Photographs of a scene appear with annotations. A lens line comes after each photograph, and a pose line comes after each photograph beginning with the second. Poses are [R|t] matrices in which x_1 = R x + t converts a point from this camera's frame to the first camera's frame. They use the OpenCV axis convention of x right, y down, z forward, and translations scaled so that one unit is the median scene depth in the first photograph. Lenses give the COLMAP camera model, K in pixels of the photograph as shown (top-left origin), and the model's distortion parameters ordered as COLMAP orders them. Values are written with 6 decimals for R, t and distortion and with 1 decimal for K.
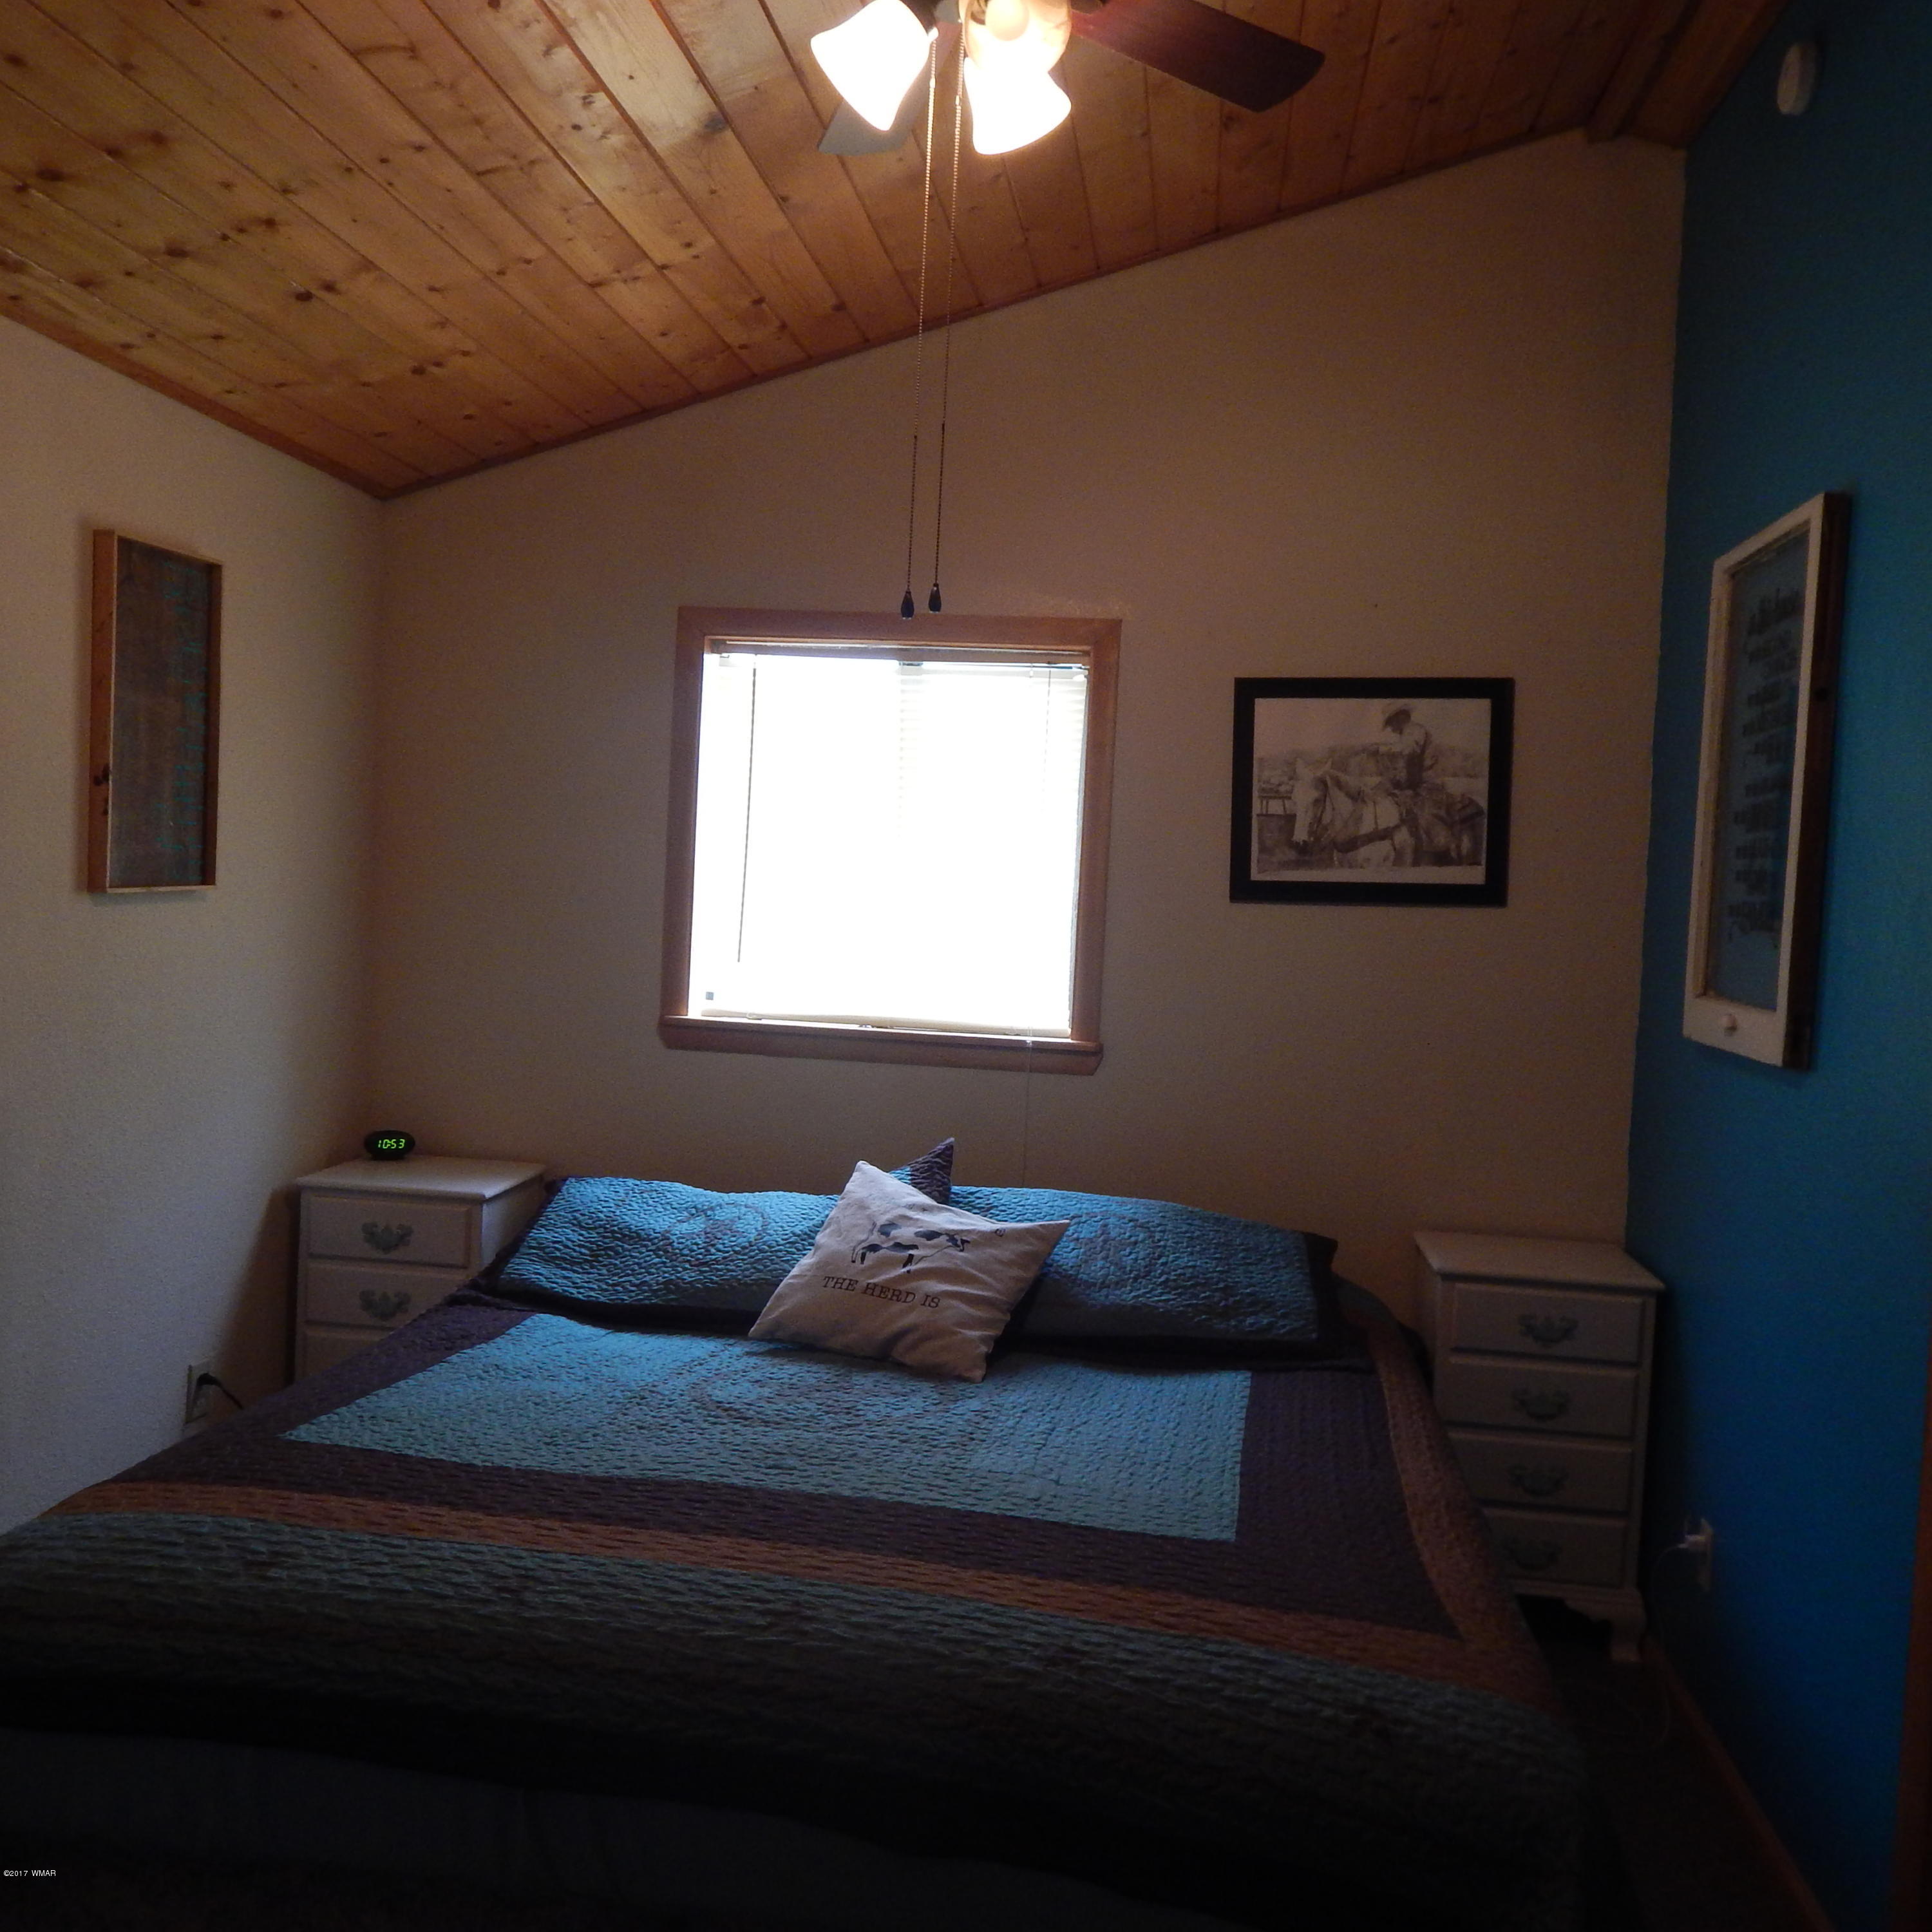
lens RADIAL K [[1687.9, 0, 978.4], [0, 1687.9, 961.8], [0, 0, 1]] dist [0.003639, -0.011962]
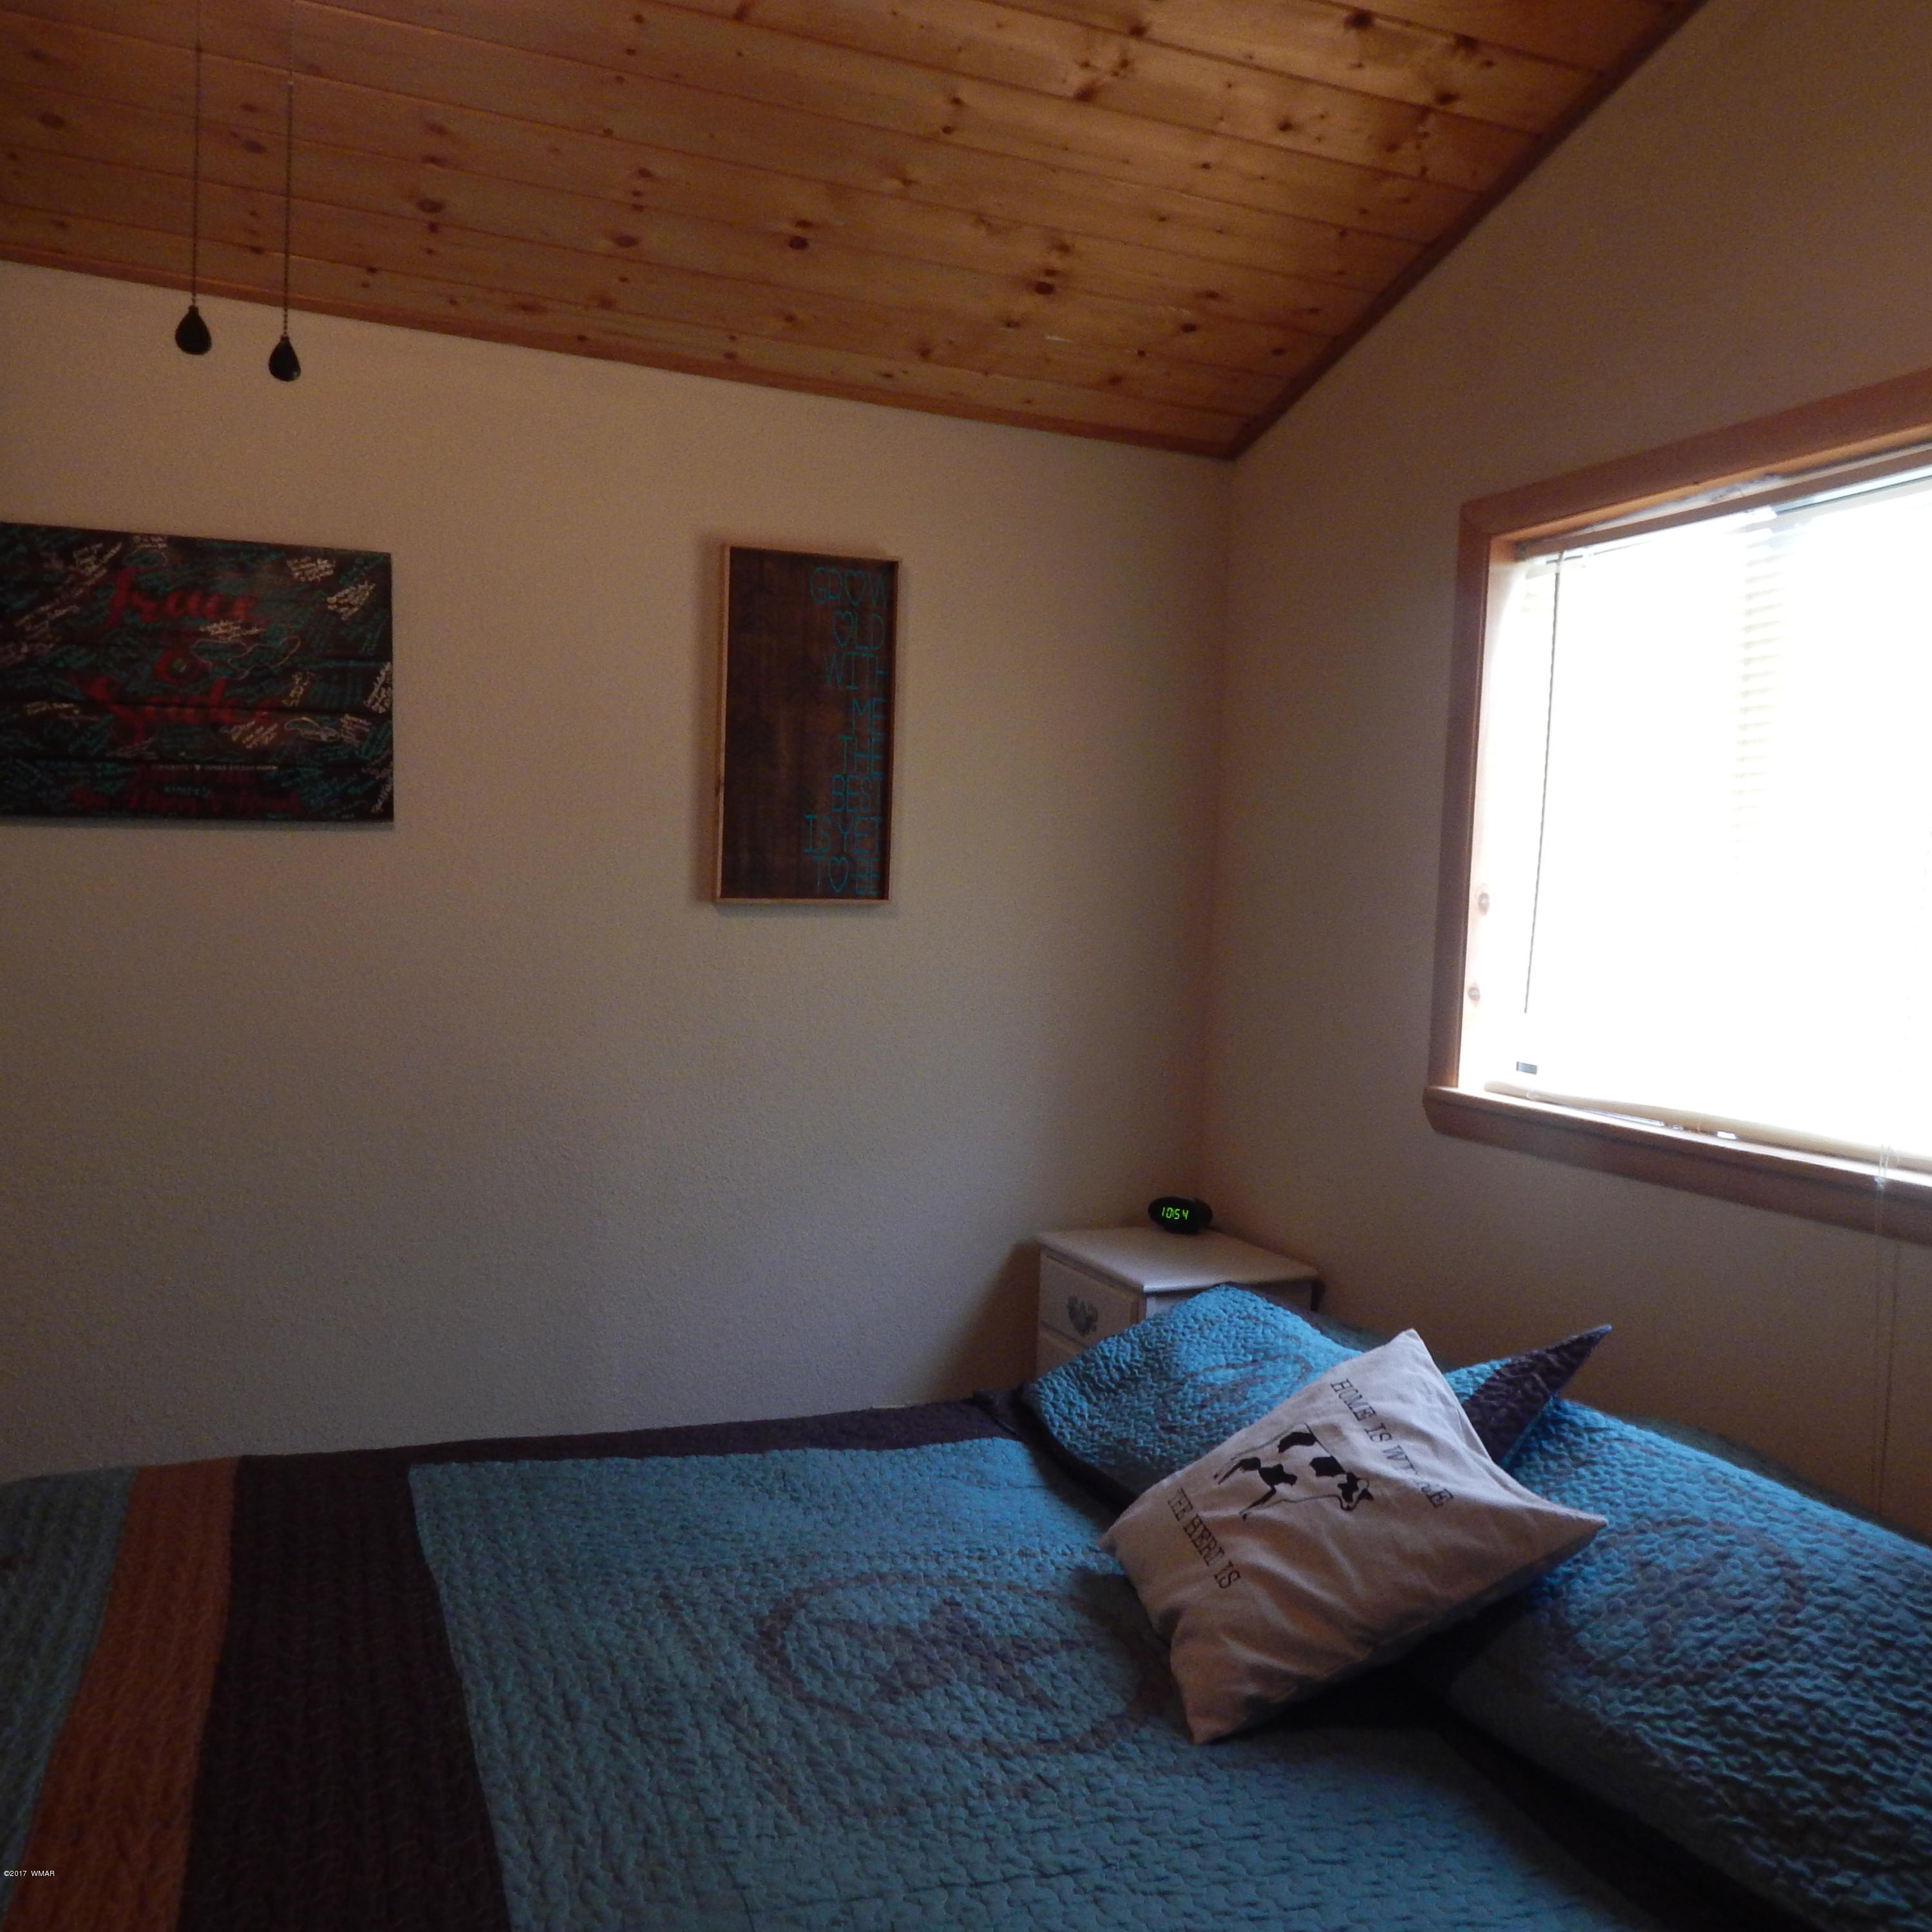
lens RADIAL K [[1687.9, 0, 978.4], [0, 1687.9, 961.8], [0, 0, 1]] dist [0.003639, -0.011962]
pose [[0.507539, 0.006989, -0.861601, 0.400932], [-0.055366, 0.998165, -0.024518, 0.009956], [0.859848, 0.060147, 0.506994, 0.585683]]
